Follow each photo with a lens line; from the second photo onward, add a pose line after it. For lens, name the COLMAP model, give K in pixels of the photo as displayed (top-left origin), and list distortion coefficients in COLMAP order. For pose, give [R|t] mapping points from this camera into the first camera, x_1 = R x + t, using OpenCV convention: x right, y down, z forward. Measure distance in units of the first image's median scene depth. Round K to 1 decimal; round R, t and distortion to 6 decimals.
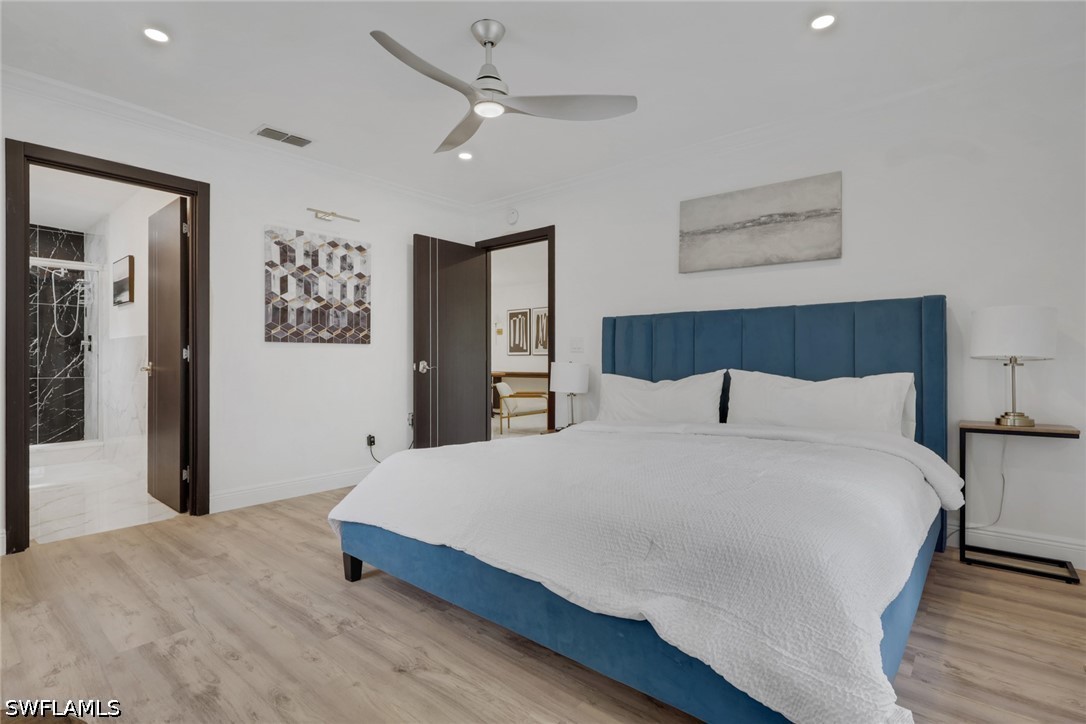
lens RADIAL K [[517.6, 0, 540.4], [0, 517.6, 357.3], [0, 0, 1]] dist [-0.002724, -0.000021]
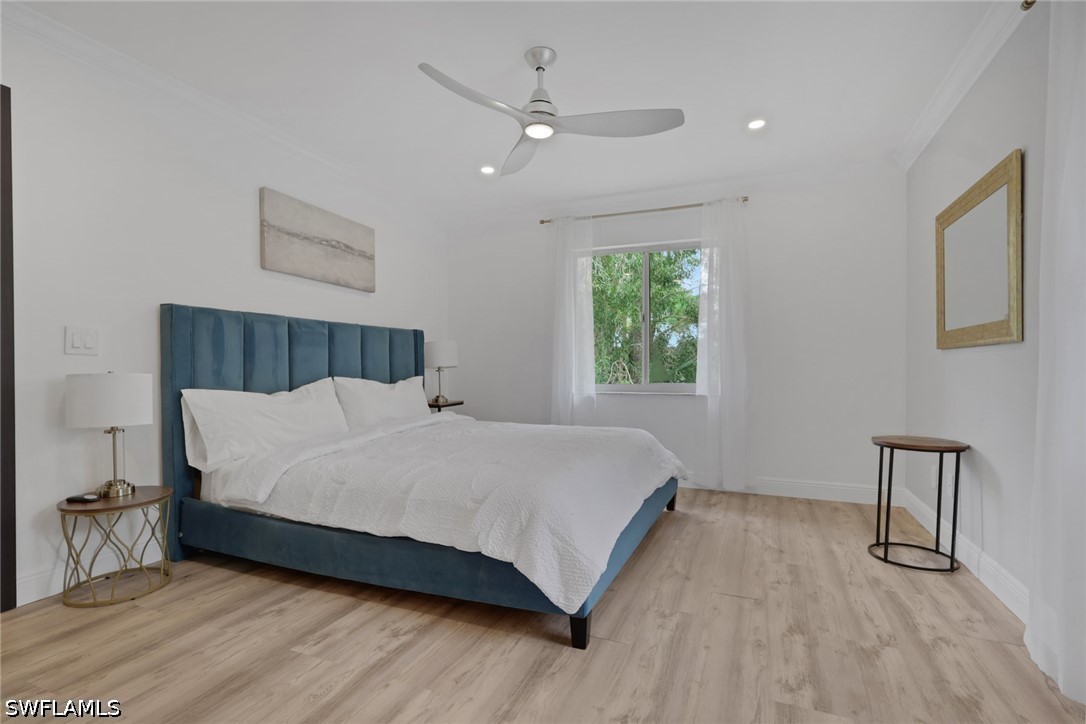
lens RADIAL K [[517.6, 0, 540.4], [0, 517.6, 357.3], [0, 0, 1]] dist [-0.002724, -0.000021]
pose [[-0.290681, 0.023250, 0.956537, -1.155716], [-0.001328, 0.999694, -0.024703, 0.011800], [-0.956819, -0.008451, -0.290561, 1.349328]]
